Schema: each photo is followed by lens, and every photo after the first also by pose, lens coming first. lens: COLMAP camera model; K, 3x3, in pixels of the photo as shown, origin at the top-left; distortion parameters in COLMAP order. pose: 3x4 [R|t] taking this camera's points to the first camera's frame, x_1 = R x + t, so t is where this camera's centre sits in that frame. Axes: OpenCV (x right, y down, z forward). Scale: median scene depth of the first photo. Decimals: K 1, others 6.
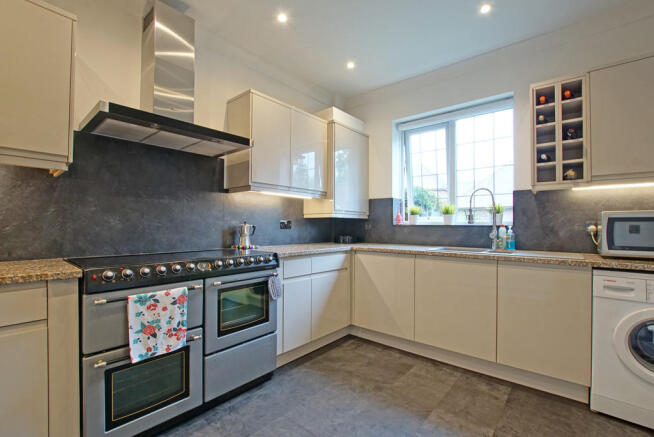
lens RADIAL K [[294.8, 0, 328.6], [0, 294.8, 223.5], [0, 0, 1]] dist [-0.002453, -0.000662]
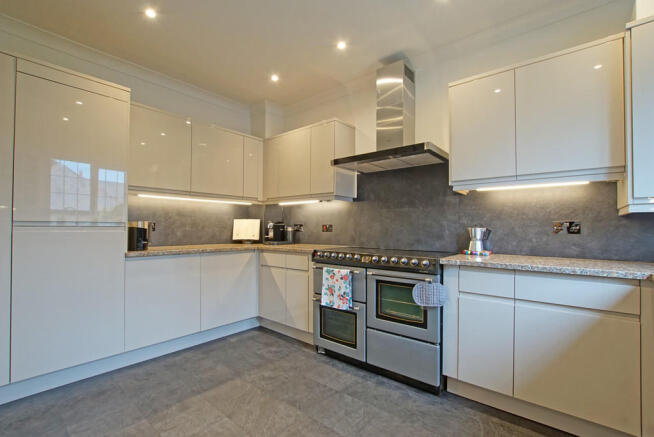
lens RADIAL K [[294.8, 0, 328.6], [0, 294.8, 223.5], [0, 0, 1]] dist [-0.002453, -0.000662]
pose [[0.020029, -0.017177, -0.999652, 0.908430], [0.001341, 0.999852, -0.017154, 0.007918], [0.999799, -0.000997, 0.020049, 0.804282]]
